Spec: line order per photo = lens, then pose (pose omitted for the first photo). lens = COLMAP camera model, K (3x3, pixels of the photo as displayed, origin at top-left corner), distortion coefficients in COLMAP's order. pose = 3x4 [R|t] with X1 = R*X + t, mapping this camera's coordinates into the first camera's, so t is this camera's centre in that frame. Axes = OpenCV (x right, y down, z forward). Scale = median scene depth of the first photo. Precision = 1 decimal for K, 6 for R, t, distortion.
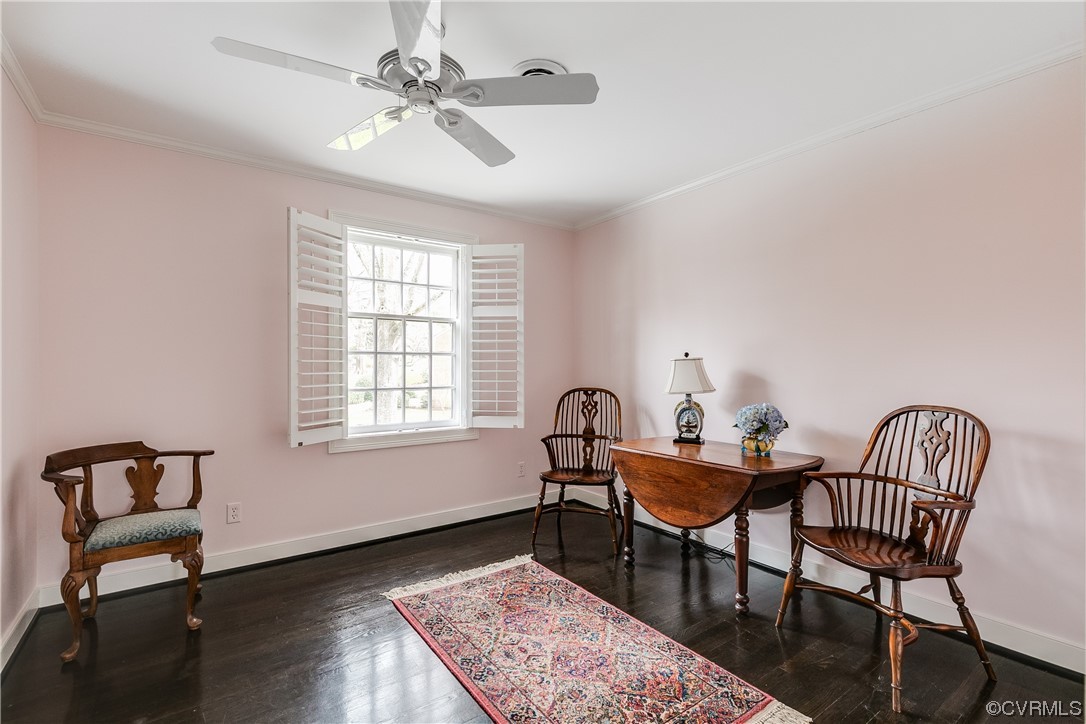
lens RADIAL K [[494.0, 0, 539.8], [0, 494.0, 366.2], [0, 0, 1]] dist [0.004949, -0.001126]
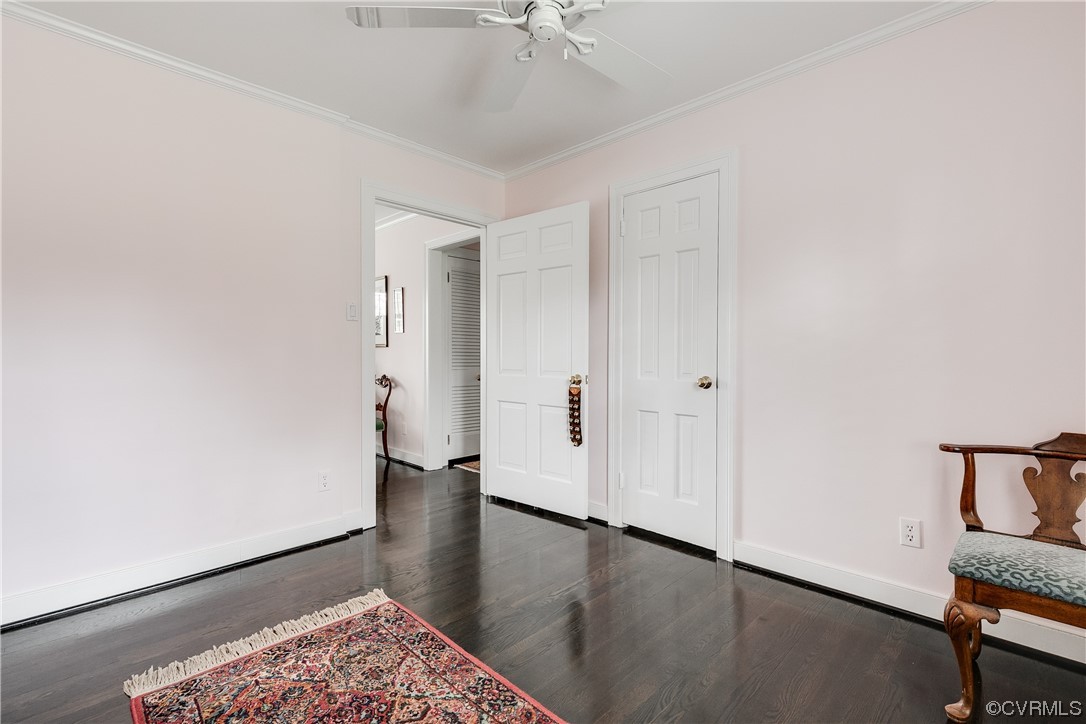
lens RADIAL K [[491.9, 0, 552.5], [0, 491.9, 365.0], [0, 0, 1]] dist [0.006947, -0.000532]
pose [[-0.981195, 0.002857, -0.192997, -0.071287], [-0.001228, 0.999778, 0.021041, 0.065584], [0.193014, 0.020882, -0.980974, 1.791884]]
